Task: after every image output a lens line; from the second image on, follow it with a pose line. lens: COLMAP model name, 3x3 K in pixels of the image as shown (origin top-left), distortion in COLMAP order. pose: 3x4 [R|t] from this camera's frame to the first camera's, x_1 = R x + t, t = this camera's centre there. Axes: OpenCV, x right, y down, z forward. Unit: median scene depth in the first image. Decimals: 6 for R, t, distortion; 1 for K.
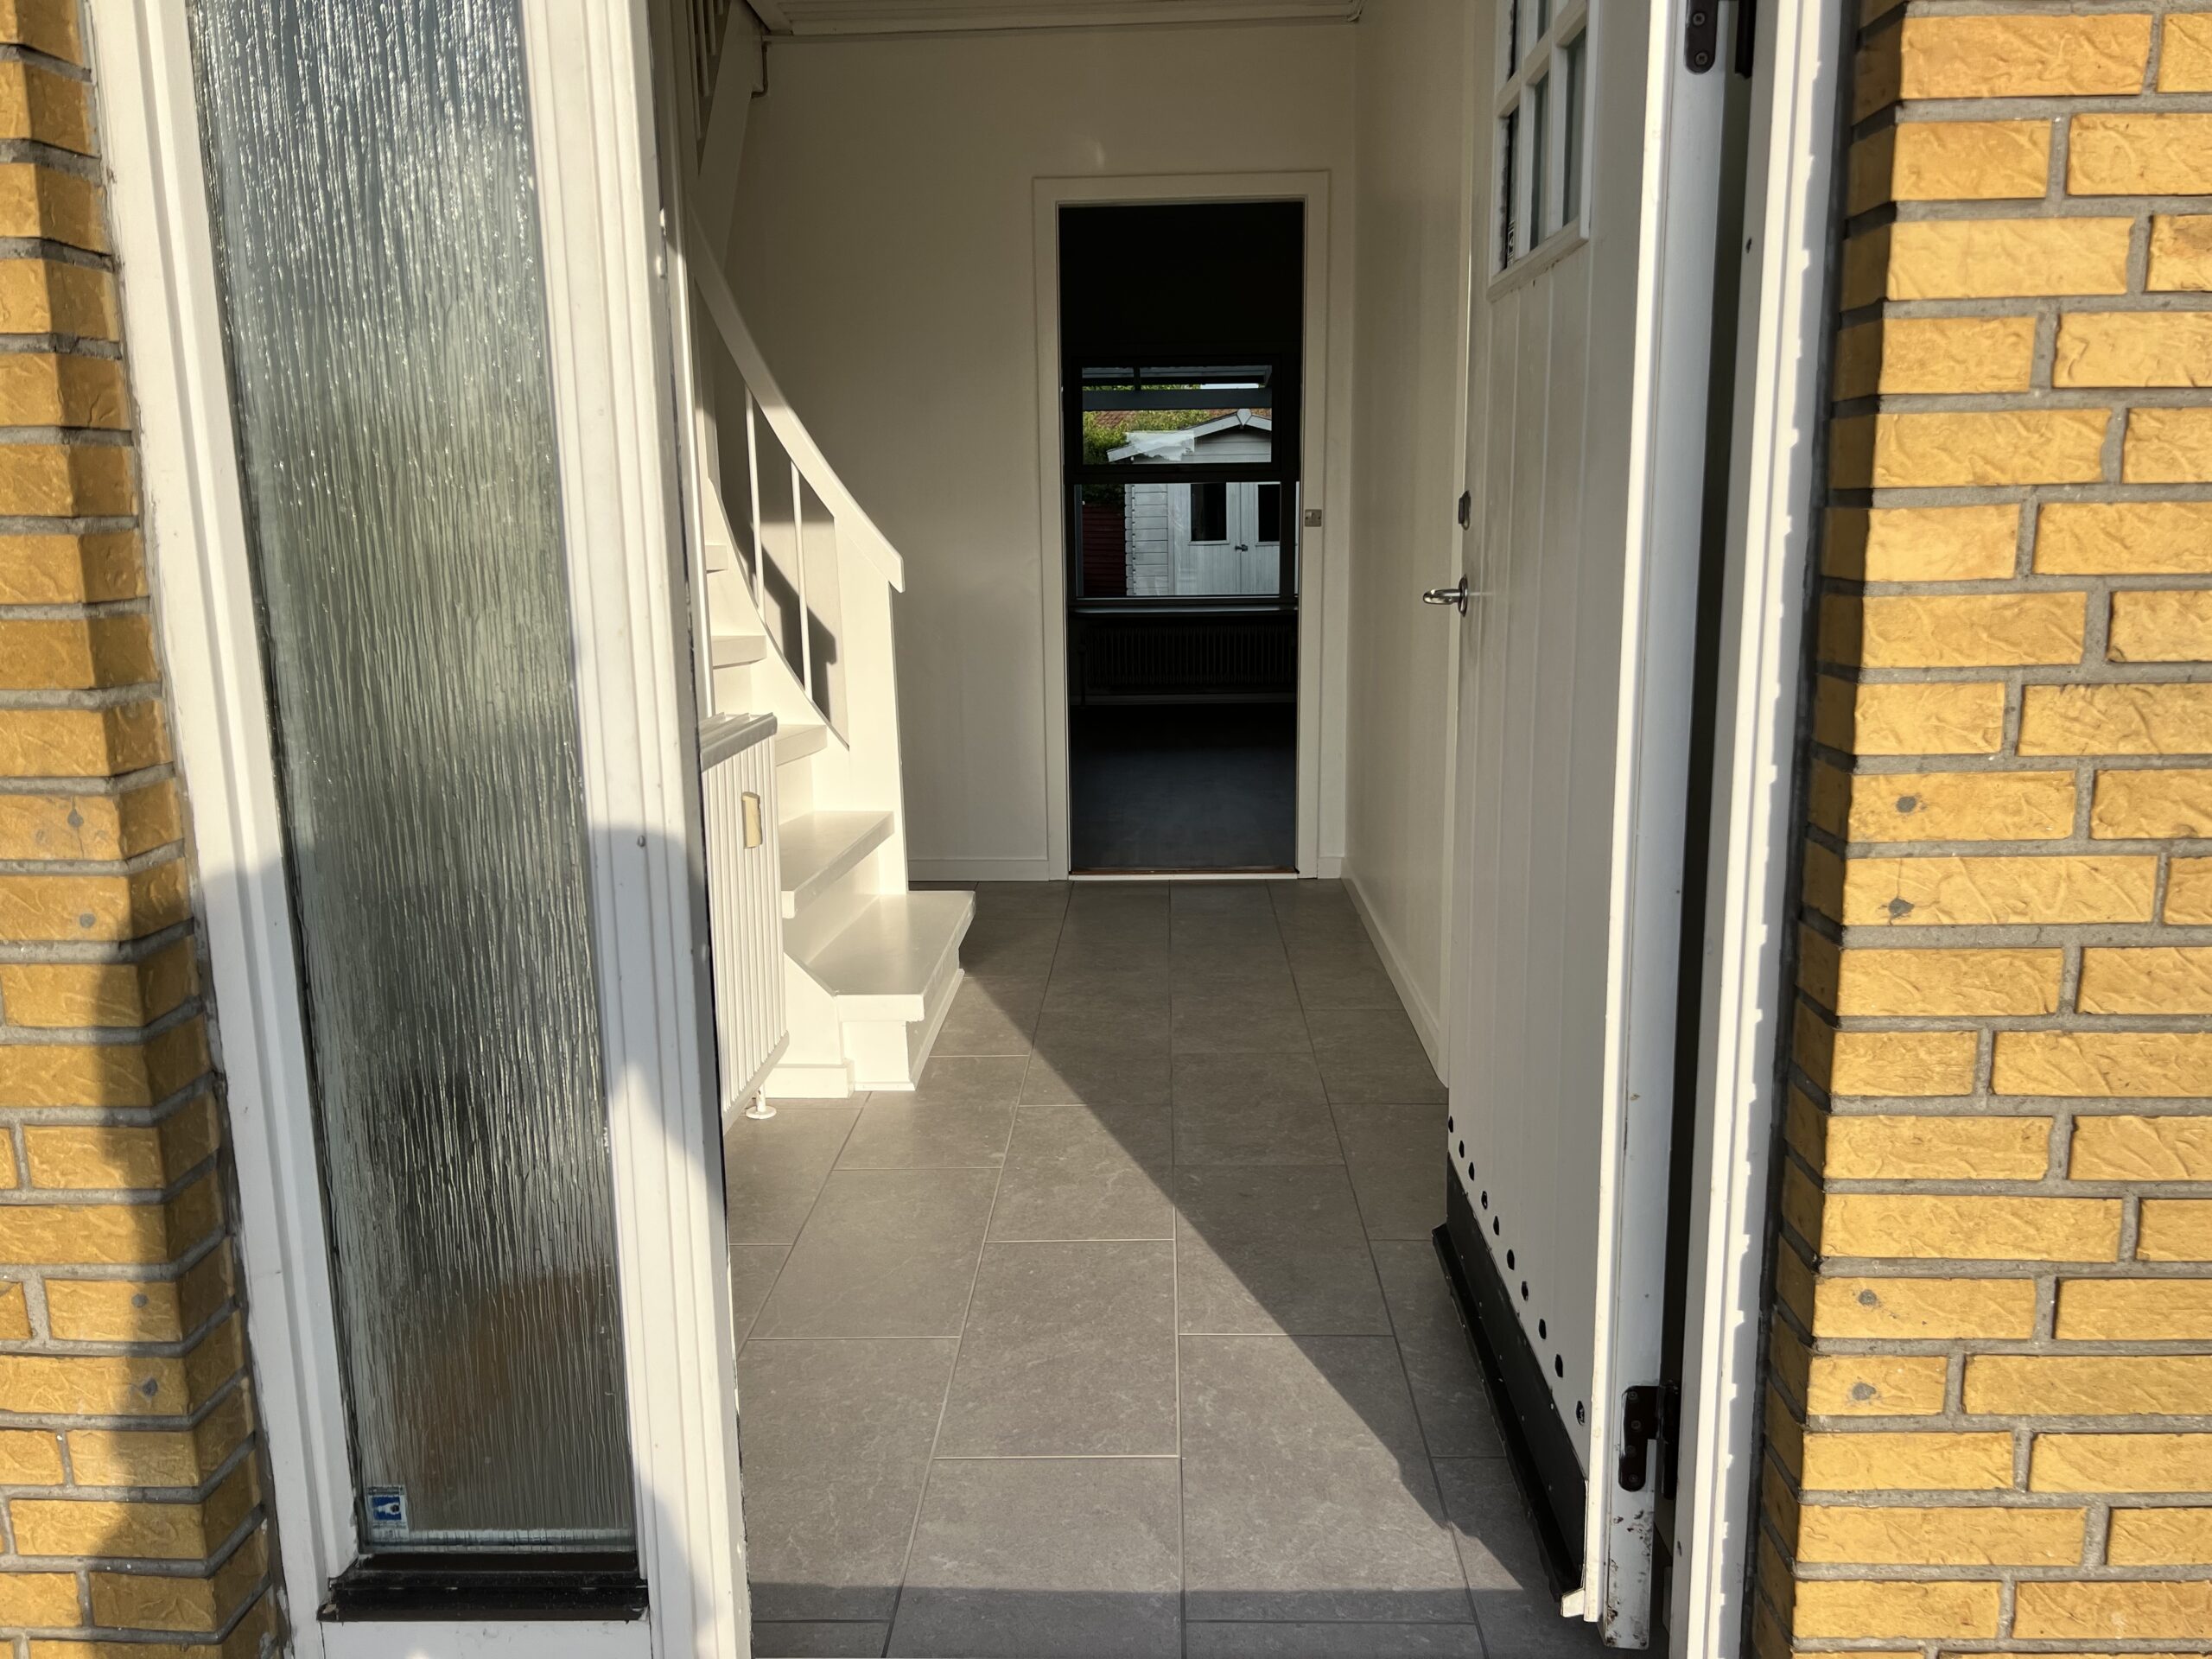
lens RADIAL K [[1663.4, 0, 1116.5], [0, 1663.4, 837.7], [0, 0, 1]] dist [0.050749, -0.053162]
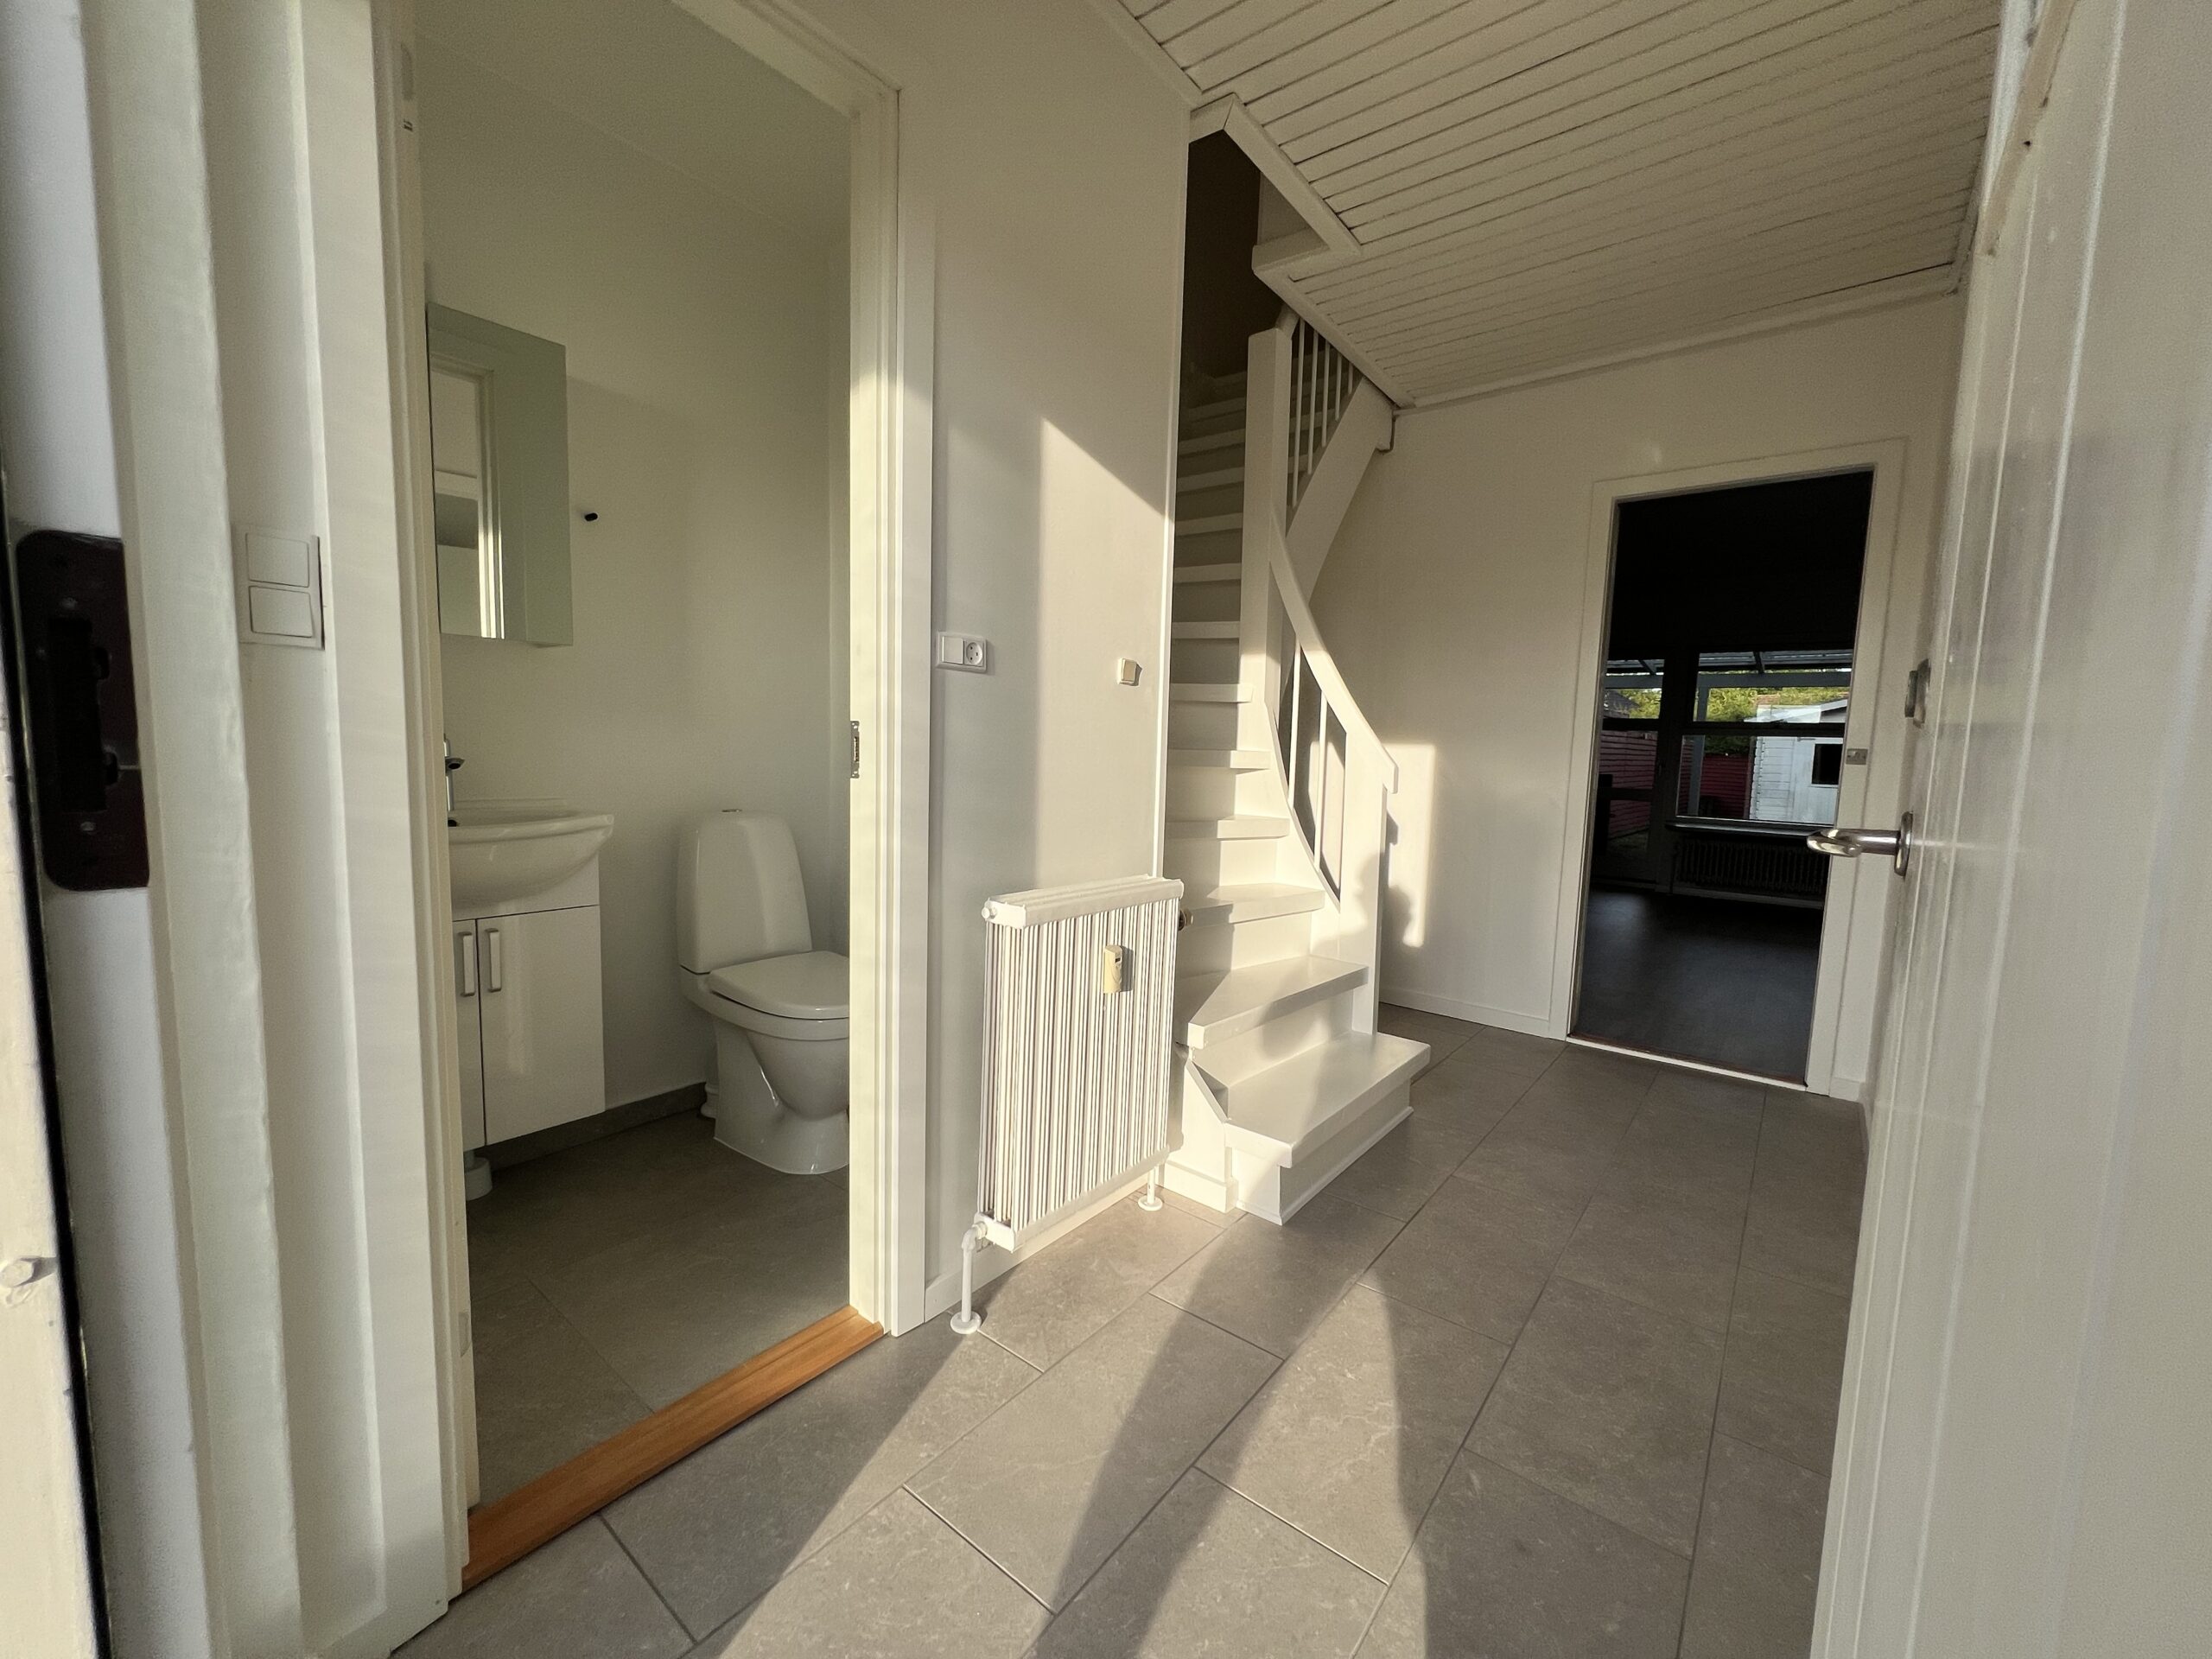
lens RADIAL K [[887.5, 0, 1103.5], [0, 887.5, 830.7], [0, 0, 1]] dist [-0.004019, 0.000532]
pose [[0.794590, 0.096024, -0.599505, 0.082809], [-0.156656, 0.986405, -0.049639, -0.044632], [0.586589, 0.133359, 0.798830, 0.291897]]
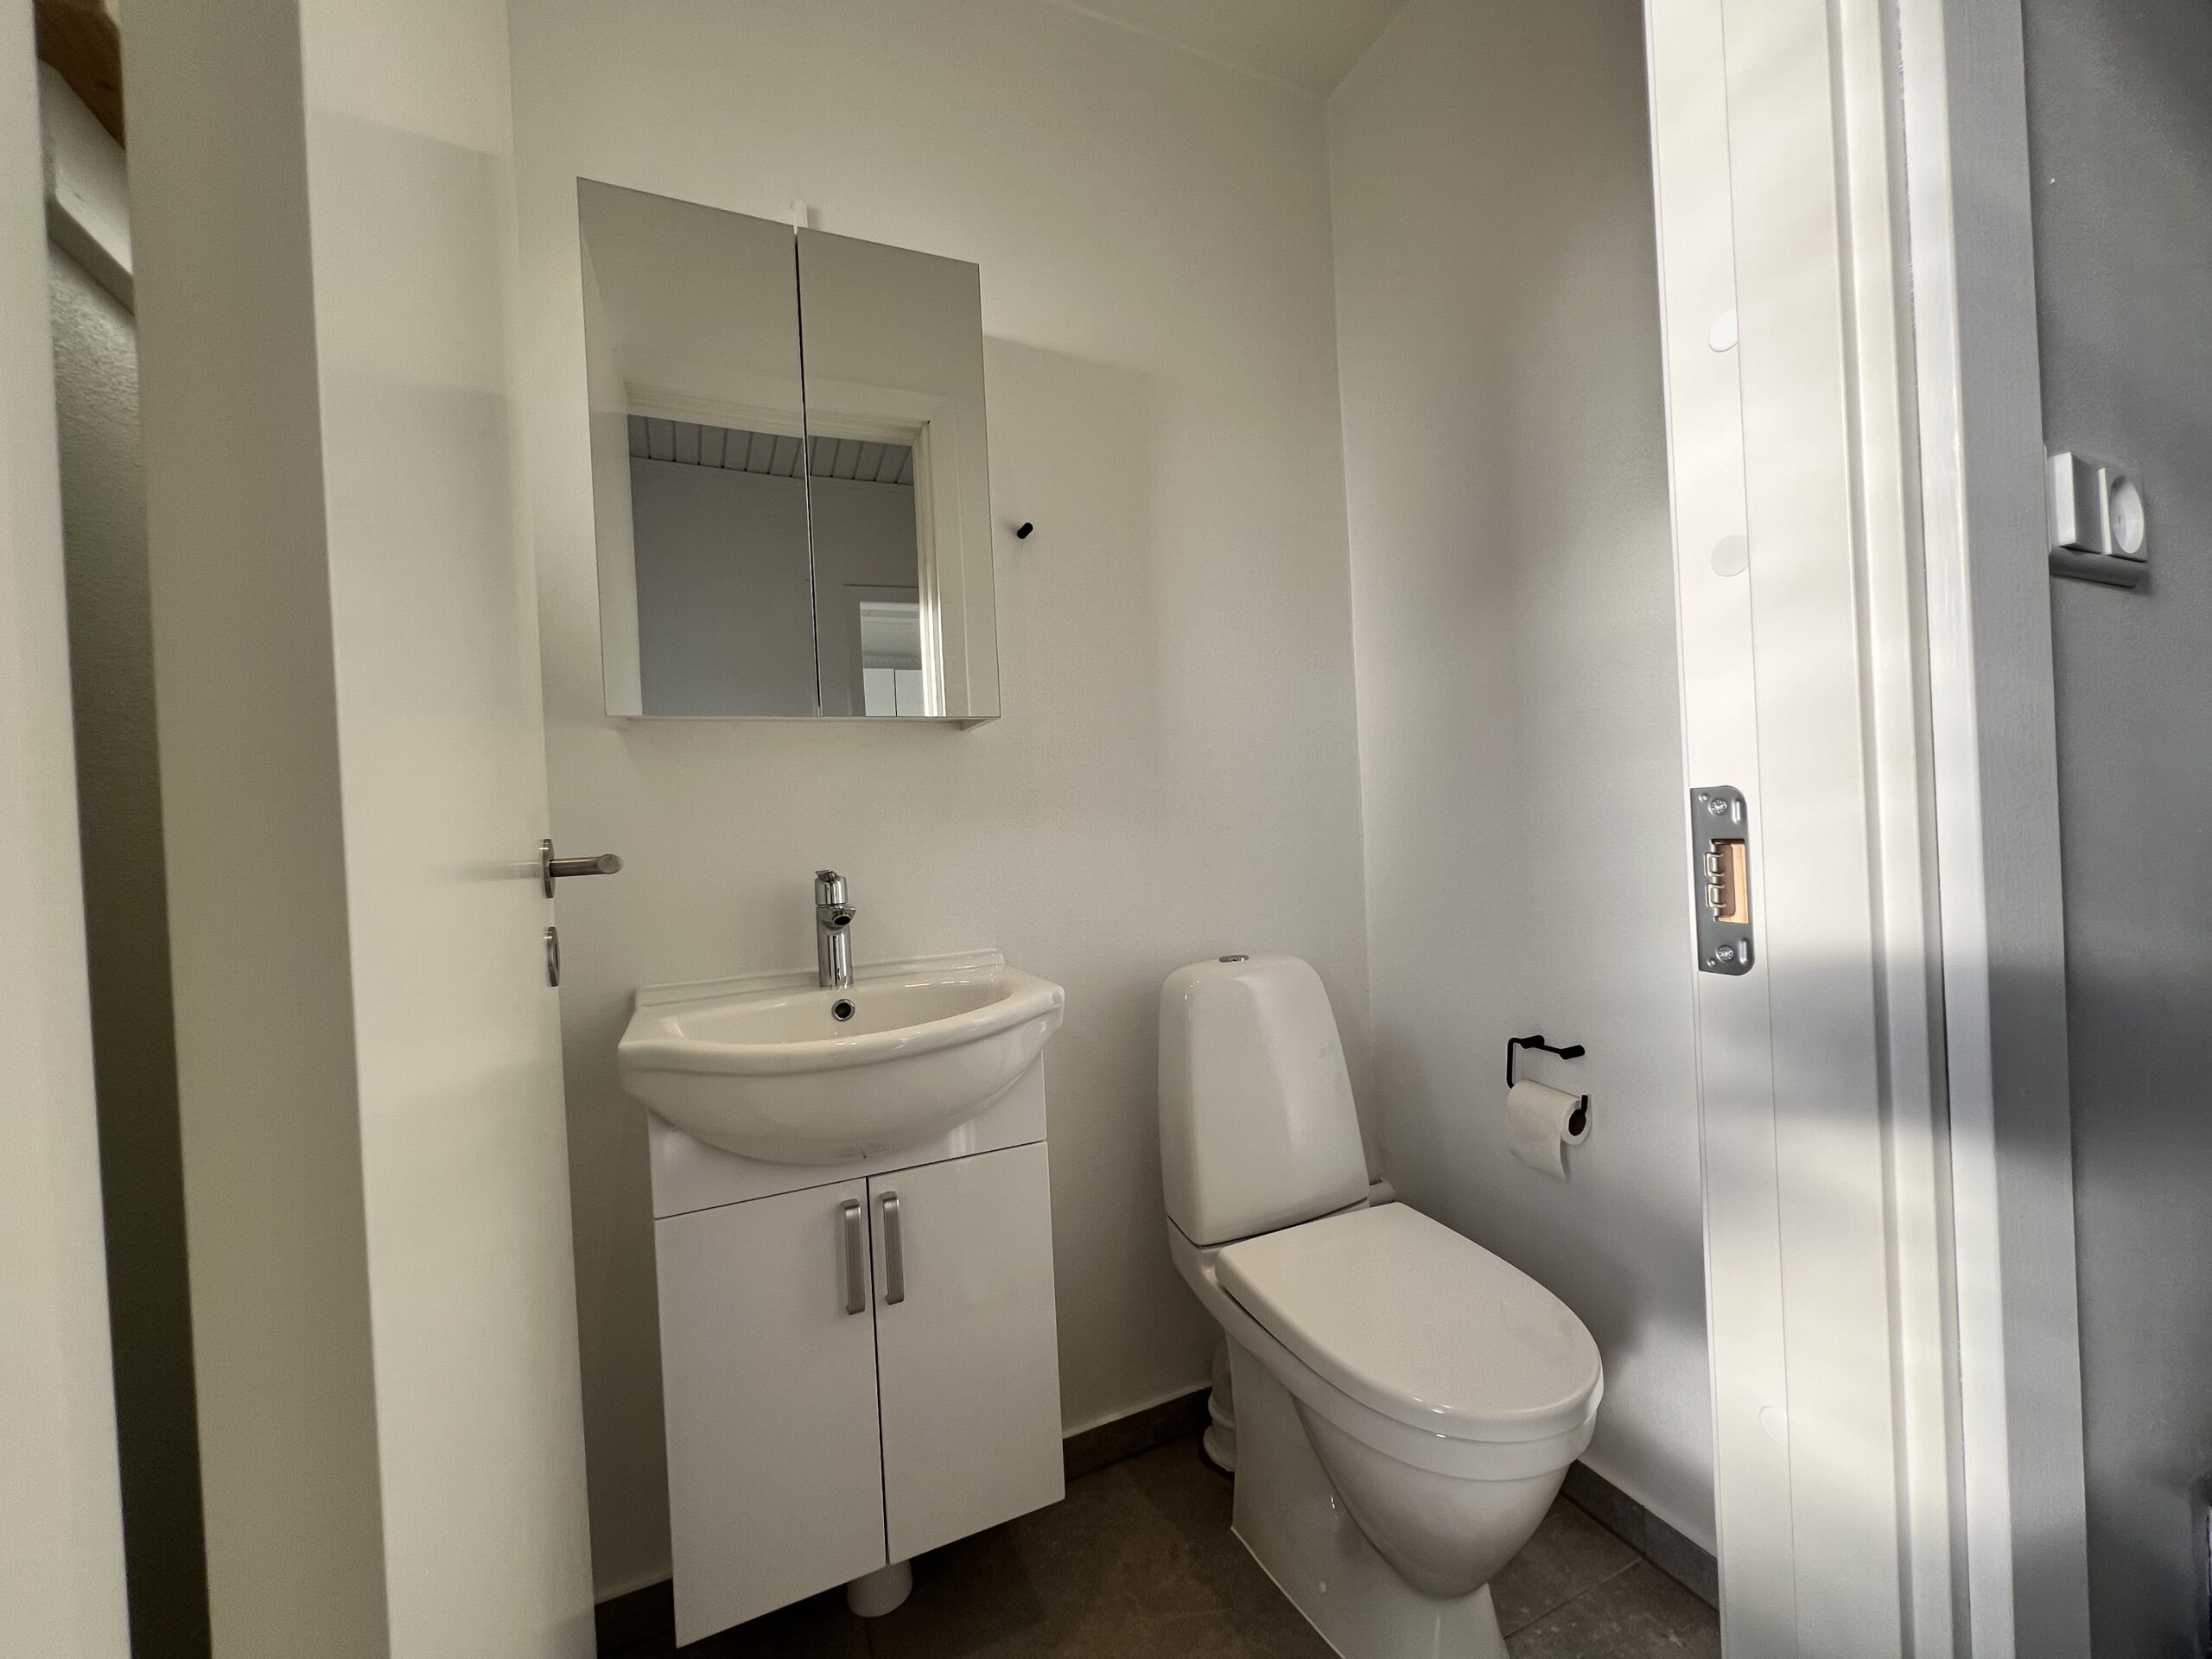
lens RADIAL K [[887.5, 0, 1095.0], [0, 887.5, 828.7], [0, 0, 1]] dist [-0.004019, 0.000532]
pose [[0.427340, -0.001899, -0.904089, -0.124978], [-0.132044, 0.989144, -0.064492, -0.065767], [0.894396, 0.146939, 0.422450, 0.385977]]
